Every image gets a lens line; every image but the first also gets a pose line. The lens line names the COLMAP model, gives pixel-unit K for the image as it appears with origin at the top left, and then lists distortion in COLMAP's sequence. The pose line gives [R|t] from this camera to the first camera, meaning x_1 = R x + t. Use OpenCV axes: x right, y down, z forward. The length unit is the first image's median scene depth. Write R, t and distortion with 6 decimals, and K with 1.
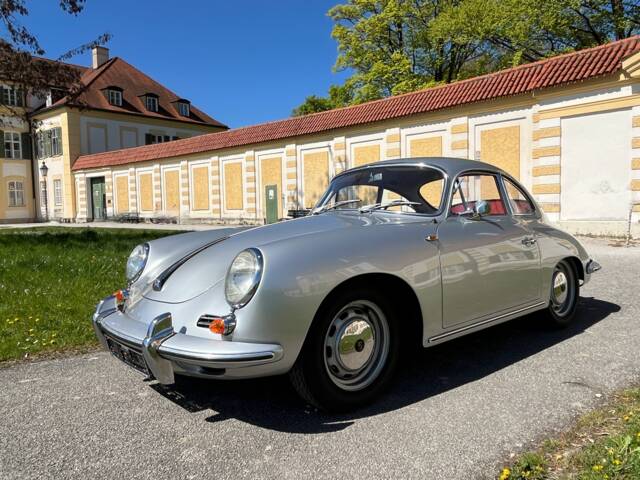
lens RADIAL K [[496.8, 0, 316.3], [0, 496.8, 236.3], [0, 0, 1]] dist [0.045815, -0.050234]
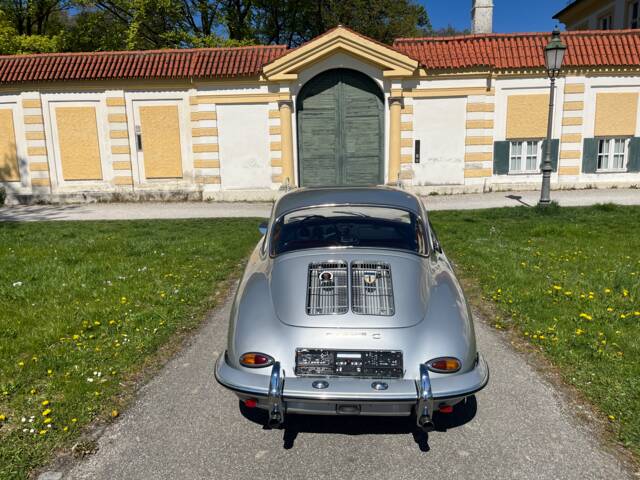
lens RADIAL K [[496.8, 0, 318.6], [0, 496.8, 235.0], [0, 0, 1]] dist [0.045815, -0.050234]
pose [[0.659051, -0.120276, 0.742418, -0.162235], [0.055829, 0.992230, 0.111188, -0.028283], [-0.750023, -0.031830, 0.660646, 0.016111]]
